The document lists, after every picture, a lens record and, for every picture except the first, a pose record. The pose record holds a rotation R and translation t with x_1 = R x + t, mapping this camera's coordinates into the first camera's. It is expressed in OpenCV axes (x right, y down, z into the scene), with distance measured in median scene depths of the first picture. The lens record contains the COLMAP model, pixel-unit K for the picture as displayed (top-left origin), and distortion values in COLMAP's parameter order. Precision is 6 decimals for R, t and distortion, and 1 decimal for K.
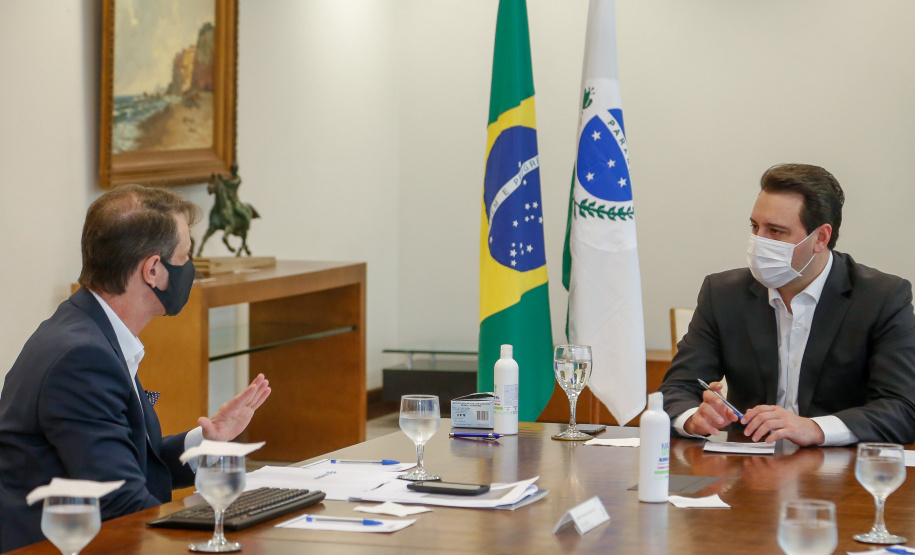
lens RADIAL K [[2830.5, 0, 457.8], [0, 2830.5, 295.6], [0, 0, 1]] dist [0.606478, 0.523360]
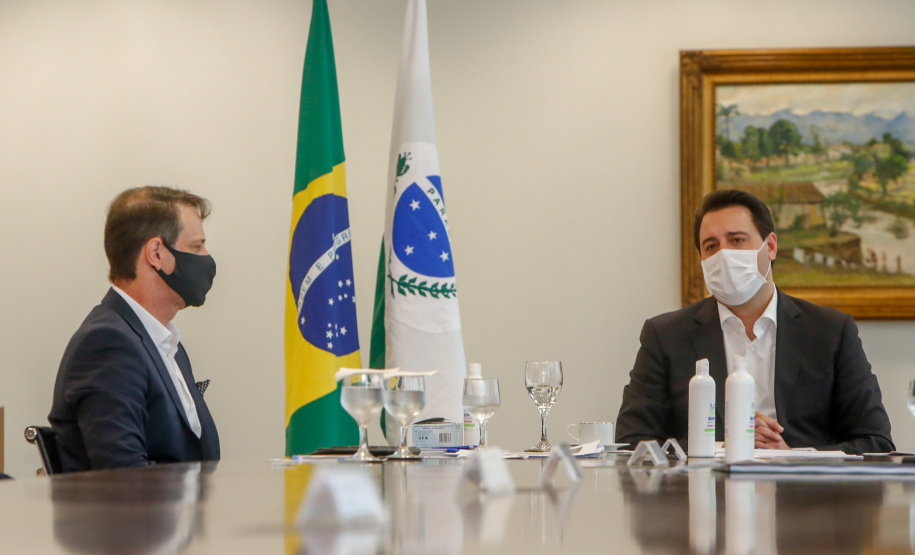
lens RADIAL K [[4769.3, 0, 440.5], [0, 4769.3, 276.3], [0, 0, 1]] dist [0.997246, -2.640022]
pose [[0.982943, -0.005798, 0.183817, -0.221559], [0.021205, 0.996410, -0.081965, 0.090425], [-0.182681, 0.084464, 0.979537, -0.483158]]
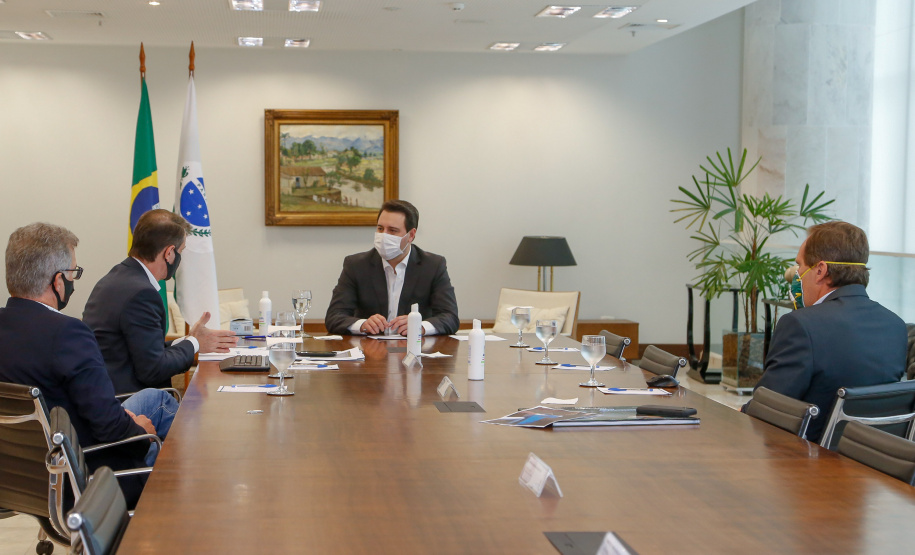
lens RADIAL K [[1657.8, 0, 432.3], [0, 1657.8, 274.5], [0, 0, 1]] dist [0.173785, 0.078525]
pose [[0.922622, -0.019177, 0.385228, -0.229207], [0.026334, 0.999565, -0.013311, 0.017258], [-0.384805, 0.022426, 0.922725, -0.077104]]
